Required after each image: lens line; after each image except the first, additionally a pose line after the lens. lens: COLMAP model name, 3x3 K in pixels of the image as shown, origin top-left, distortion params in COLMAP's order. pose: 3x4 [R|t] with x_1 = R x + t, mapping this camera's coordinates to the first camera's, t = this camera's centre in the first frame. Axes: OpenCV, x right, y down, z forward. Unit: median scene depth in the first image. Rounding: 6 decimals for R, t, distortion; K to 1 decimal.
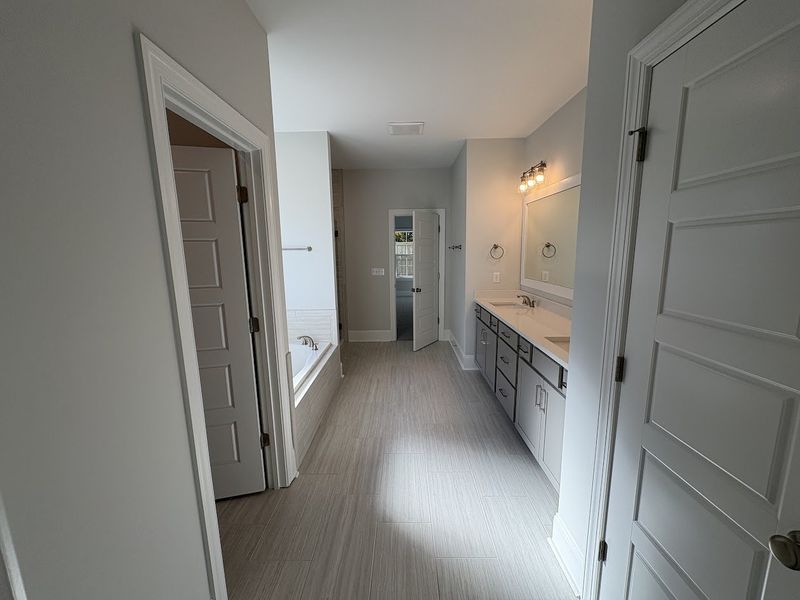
lens RADIAL K [[316.4, 0, 399.6], [0, 316.4, 301.2], [0, 0, 1]] dist [0.001227, 0.000207]
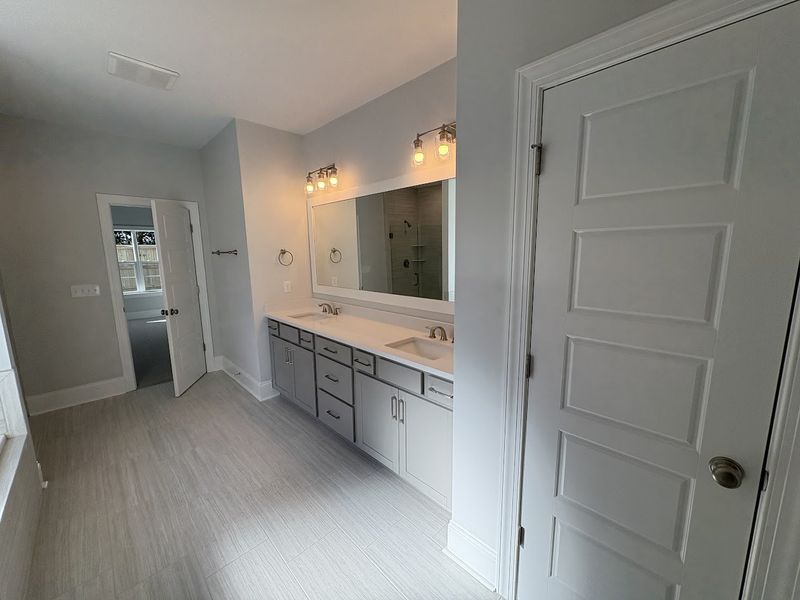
lens RADIAL K [[316.4, 0, 399.6], [0, 316.4, 301.2], [0, 0, 1]] dist [0.001227, 0.000207]
pose [[0.702689, -0.105938, 0.703566, -0.100874], [0.117043, 0.992593, 0.032561, -0.026571], [-0.701805, 0.059467, 0.709883, 0.153882]]
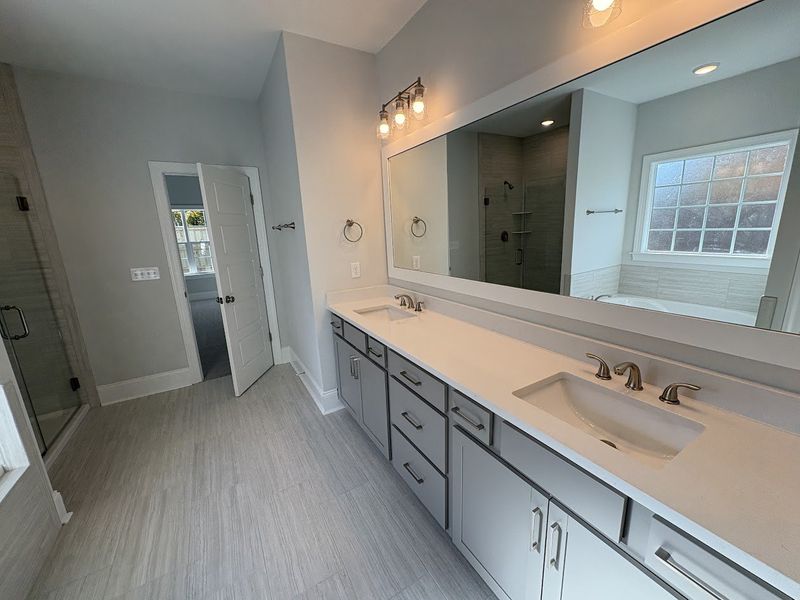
lens RADIAL K [[318.4, 0, 400.0], [0, 318.4, 300.0], [0, 0, 1]] dist [-0.001029, -0.000028]
pose [[0.854685, -0.134442, 0.501436, 0.039776], [0.111131, 0.990877, 0.076247, -0.052704], [-0.507112, -0.009442, 0.861828, 0.371734]]
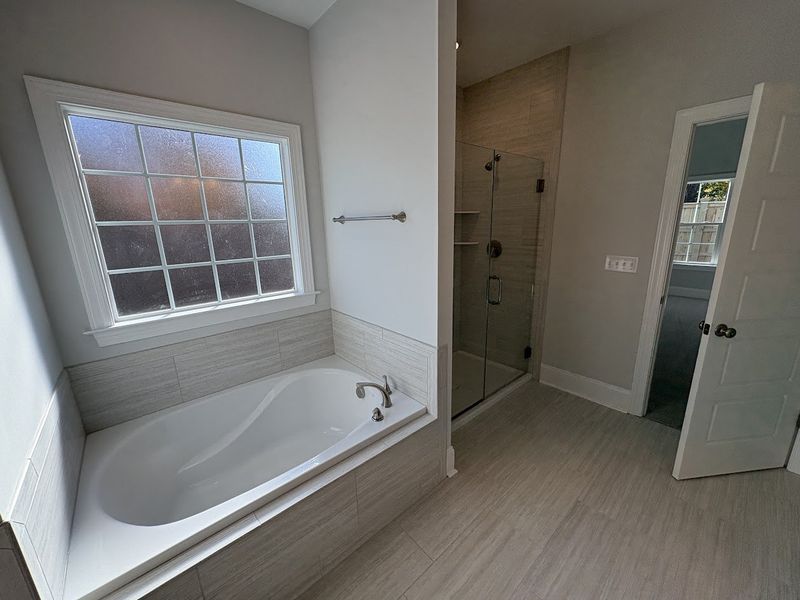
lens RADIAL K [[316.4, 0, 399.6], [0, 316.4, 301.2], [0, 0, 1]] dist [0.001227, 0.000207]
pose [[0.665642, 0.174375, -0.725613, 0.082604], [-0.103752, 0.984499, 0.141411, -0.095691], [0.739023, -0.018845, 0.673416, 0.604339]]
